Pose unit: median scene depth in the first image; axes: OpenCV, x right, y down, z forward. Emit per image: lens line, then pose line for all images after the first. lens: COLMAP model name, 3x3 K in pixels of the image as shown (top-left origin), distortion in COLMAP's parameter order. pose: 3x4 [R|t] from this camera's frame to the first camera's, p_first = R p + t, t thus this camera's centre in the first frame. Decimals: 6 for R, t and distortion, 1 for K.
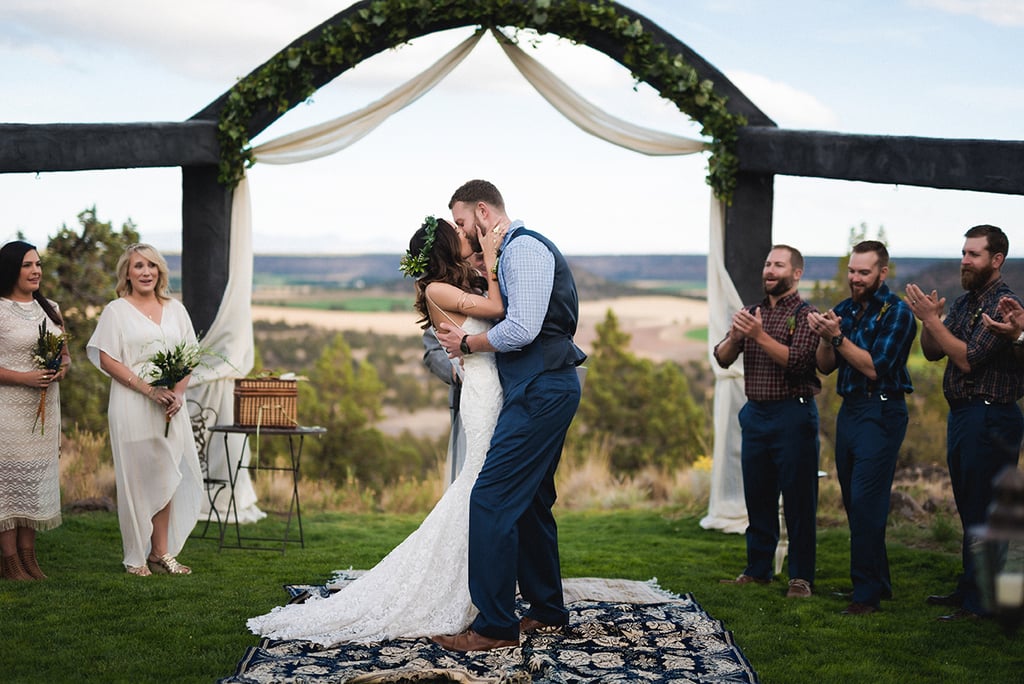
lens RADIAL K [[1413.8, 0, 511.9], [0, 1413.8, 340.9], [0, 0, 1]] dist [0.008274, 0.000000]
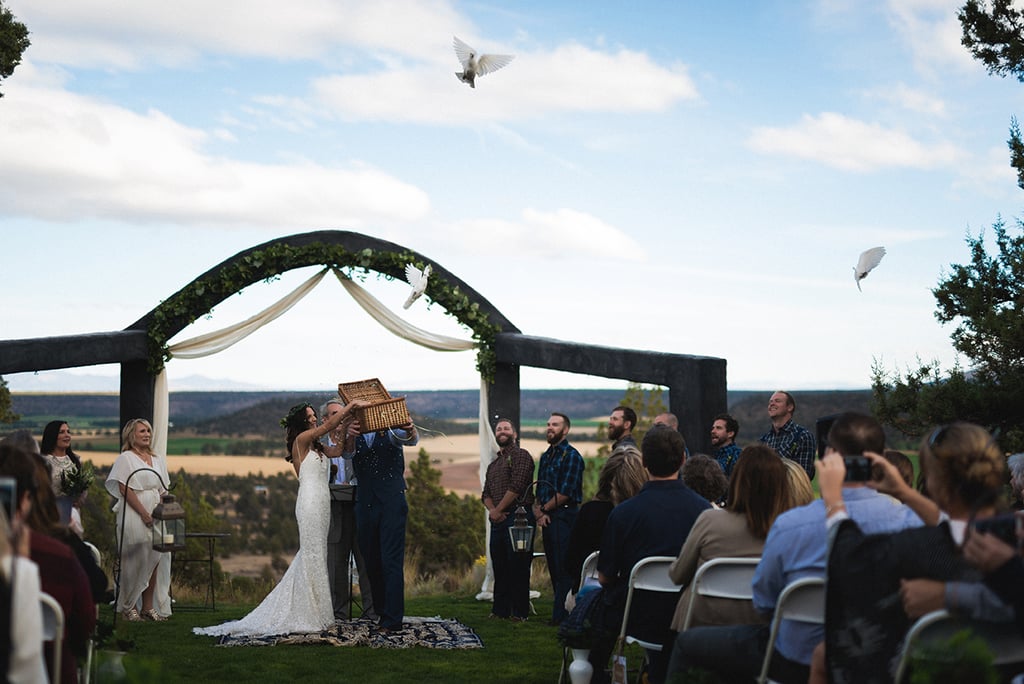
lens RADIAL K [[1413.8, 0, 515.2], [0, 1413.8, 341.3], [0, 0, 1]] dist [0.008274, 0.000000]
pose [[0.991403, -0.004538, 0.130768, -0.019570], [0.017168, 0.995270, -0.095616, 0.004208], [-0.129715, 0.097039, 0.986792, -0.512393]]
